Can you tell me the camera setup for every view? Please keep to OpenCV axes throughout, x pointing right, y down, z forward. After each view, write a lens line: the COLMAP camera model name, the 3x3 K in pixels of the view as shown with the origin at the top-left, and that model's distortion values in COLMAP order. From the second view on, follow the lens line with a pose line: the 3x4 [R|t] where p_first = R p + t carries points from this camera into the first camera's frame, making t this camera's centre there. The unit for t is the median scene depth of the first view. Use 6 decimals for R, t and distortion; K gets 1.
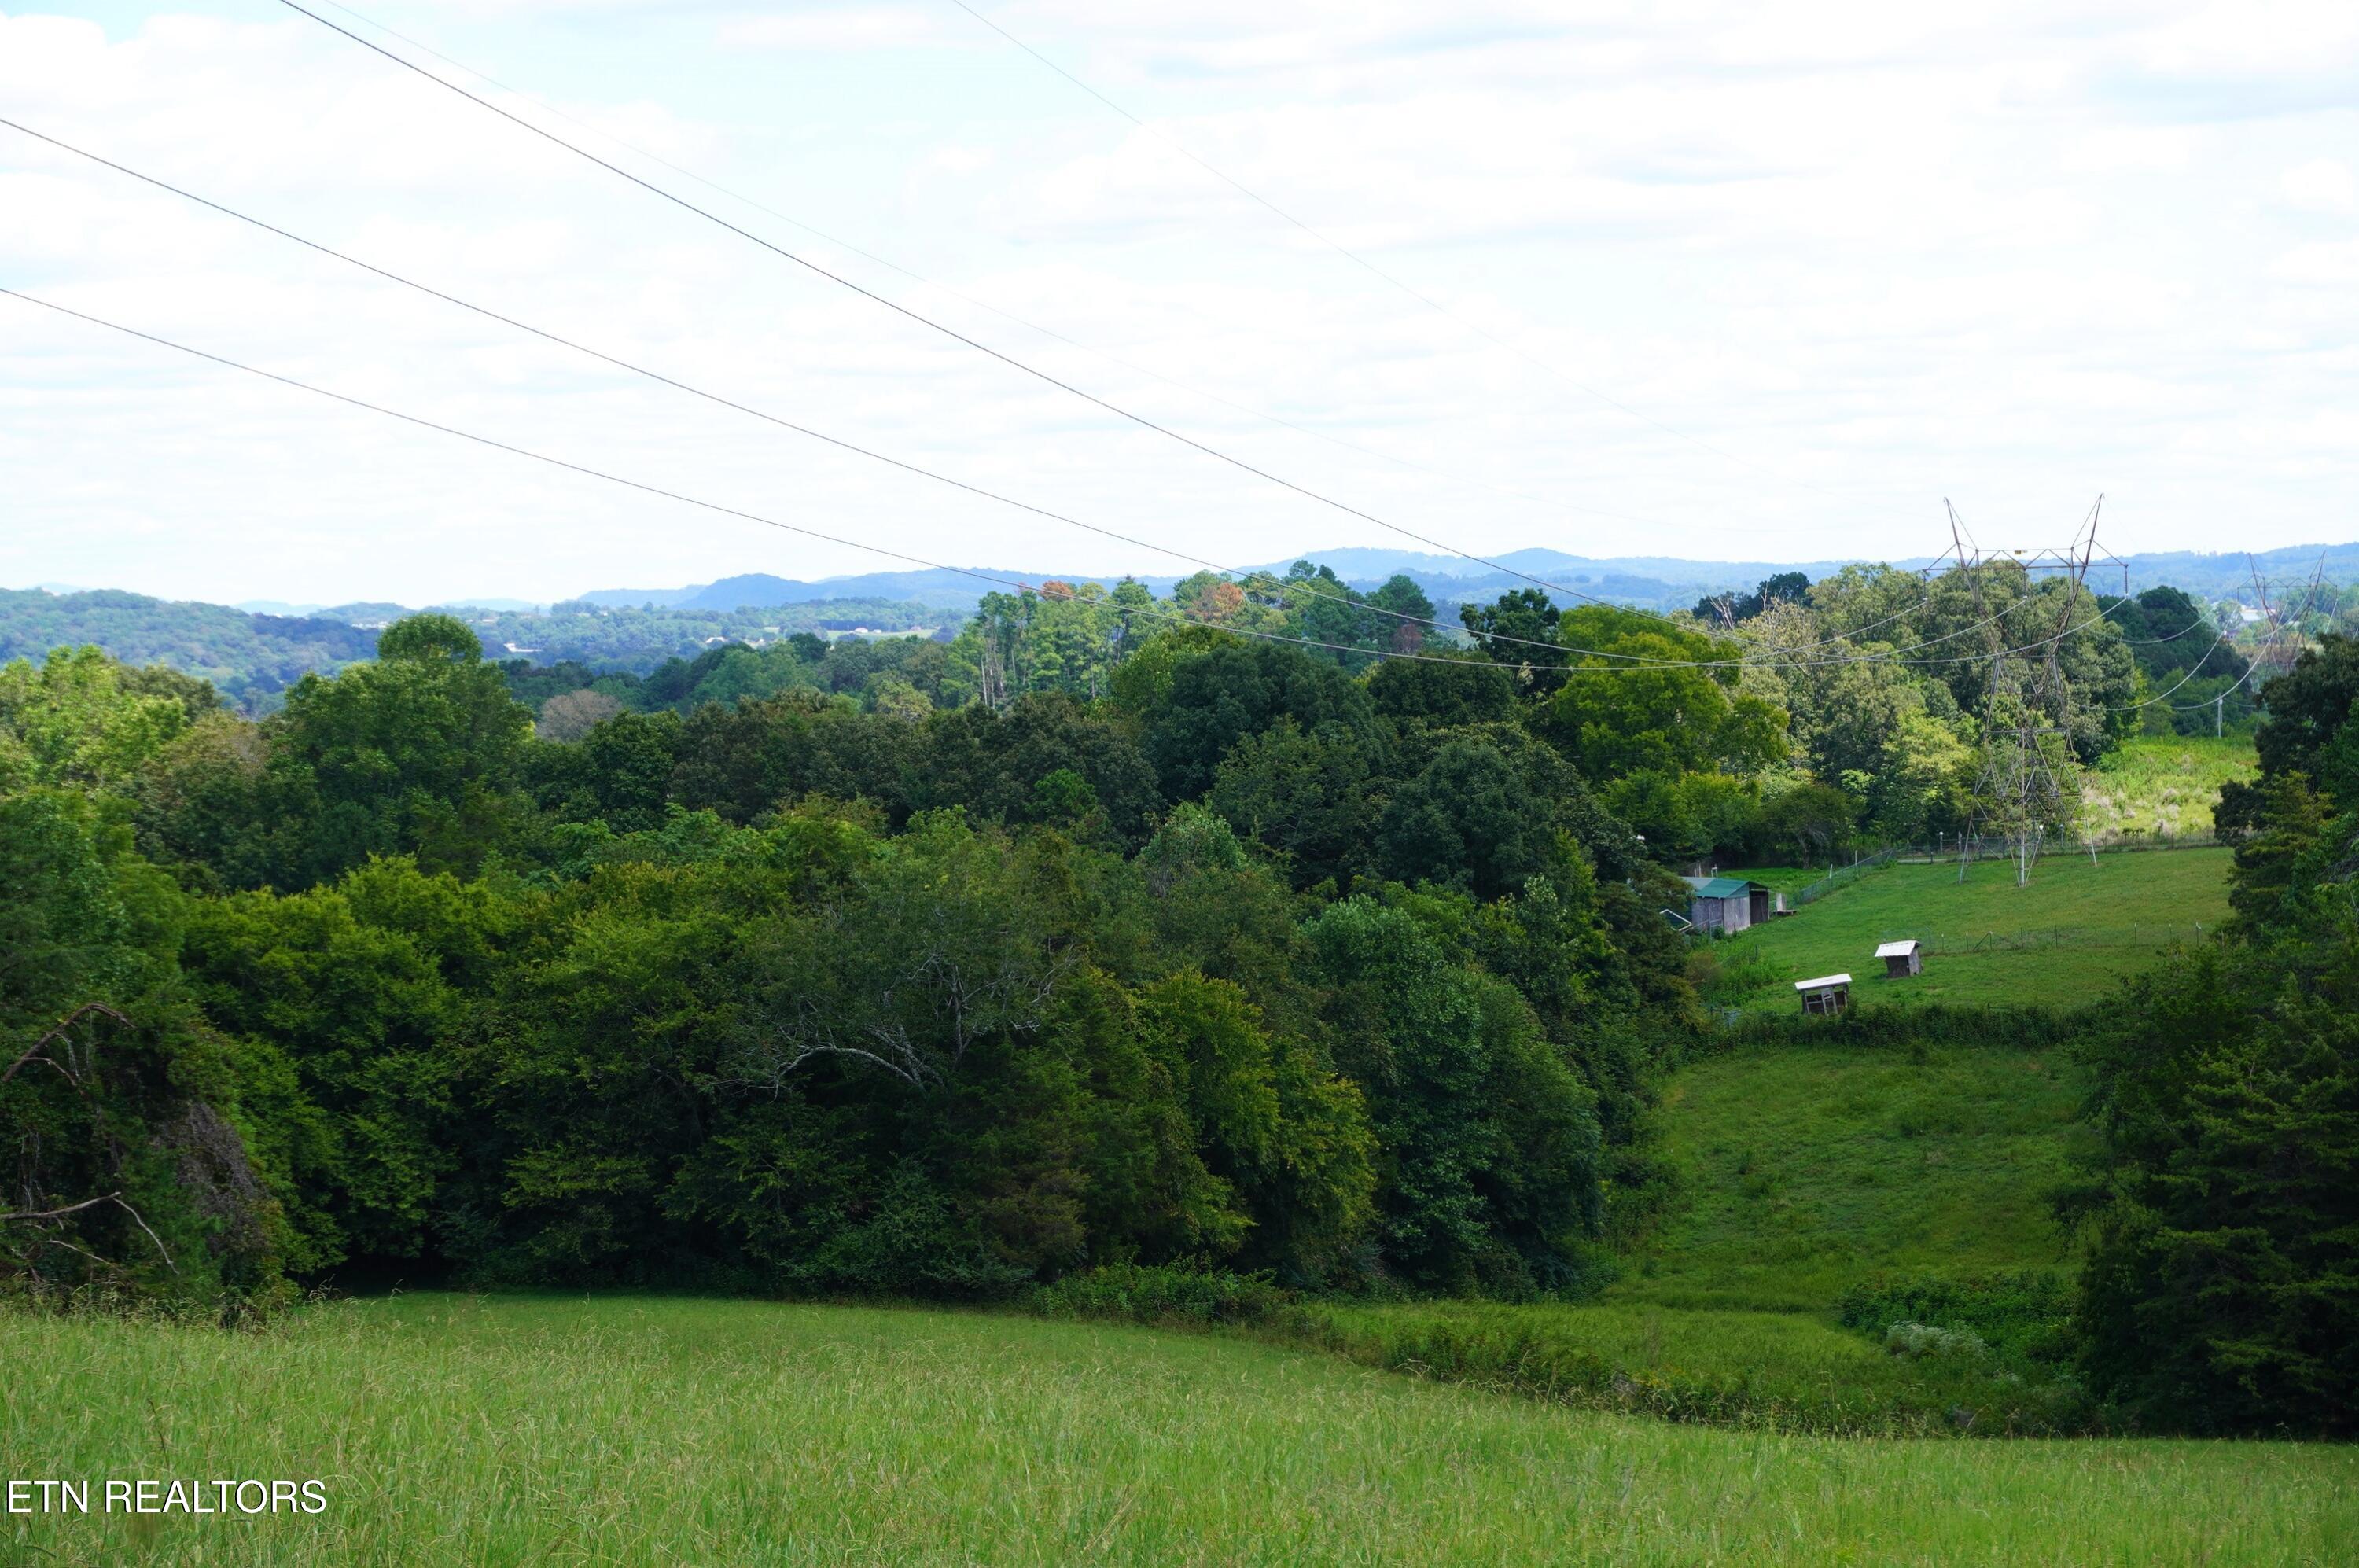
lens RADIAL K [[5338.5, 0, 1203.1], [0, 5338.5, 759.0], [0, 0, 1]] dist [0.047226, 0.000000]
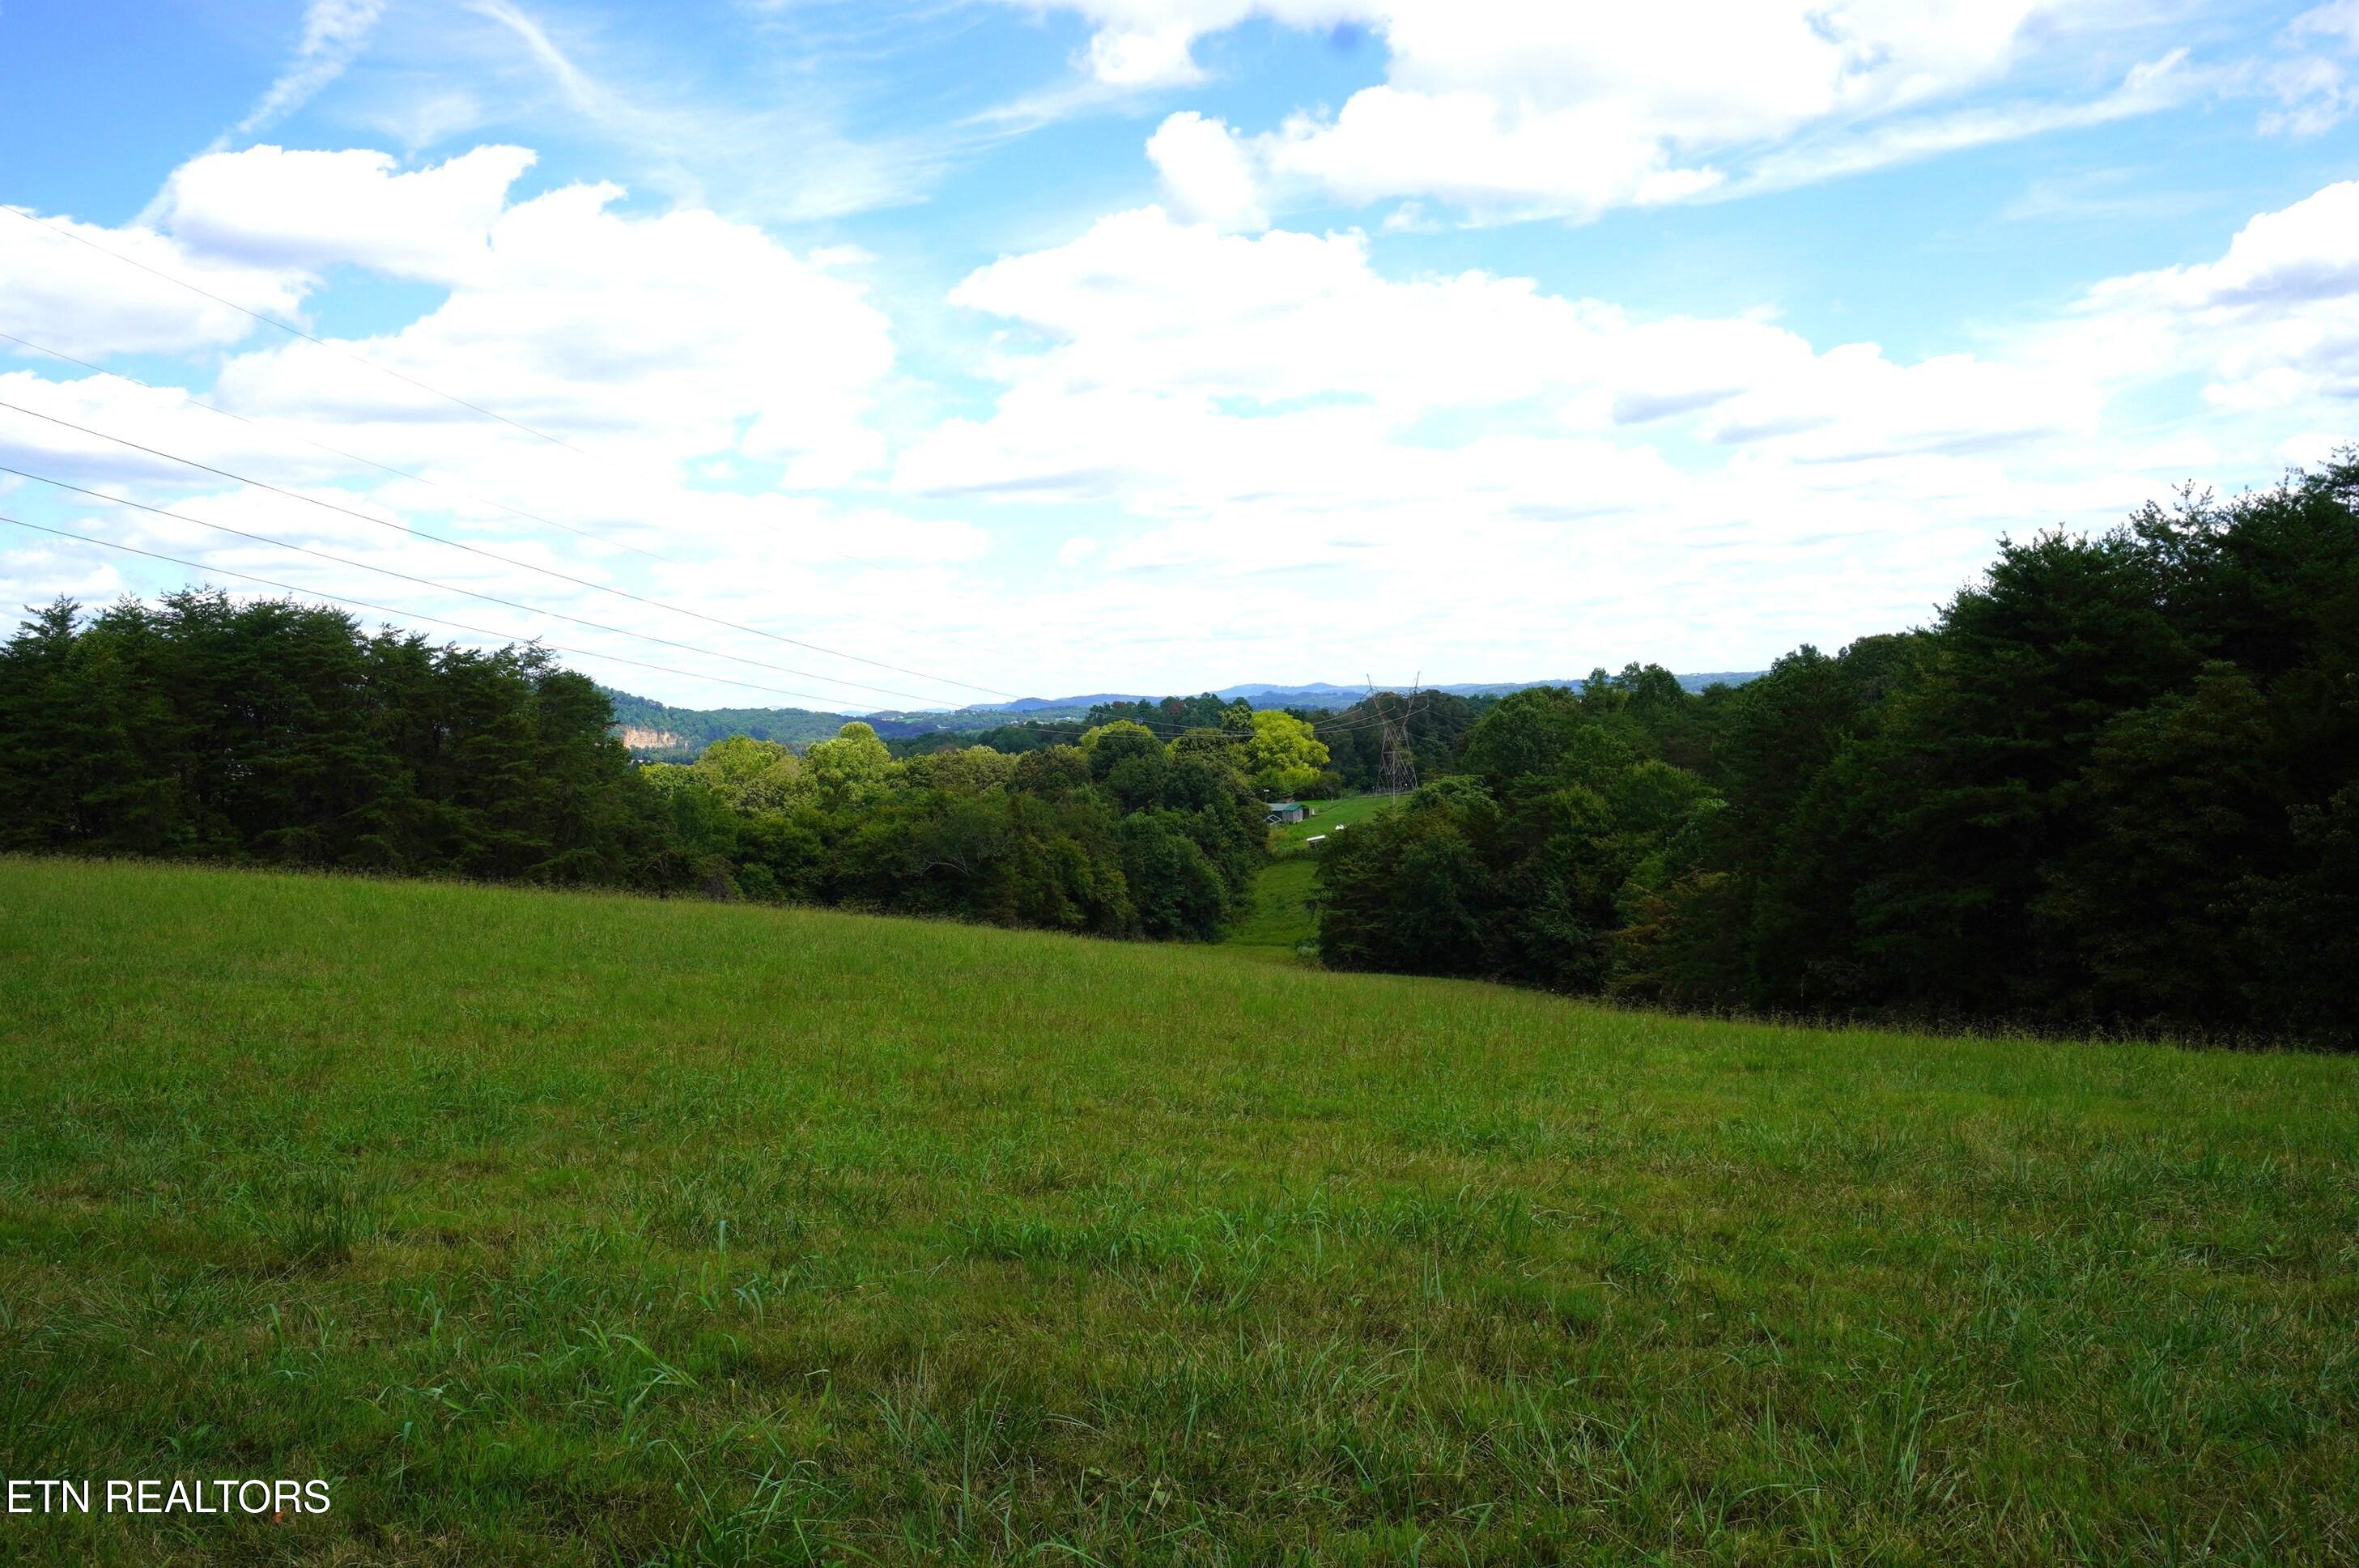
lens RADIAL K [[1929.1, 0, 1165.3], [0, 1929.1, 761.4], [0, 0, 1]] dist [0.061528, -0.018982]
pose [[0.999823, -0.016427, -0.009206, 0.068144], [0.016416, 0.999864, -0.001231, -0.002345], [0.009225, 0.001080, 0.999957, -0.128416]]
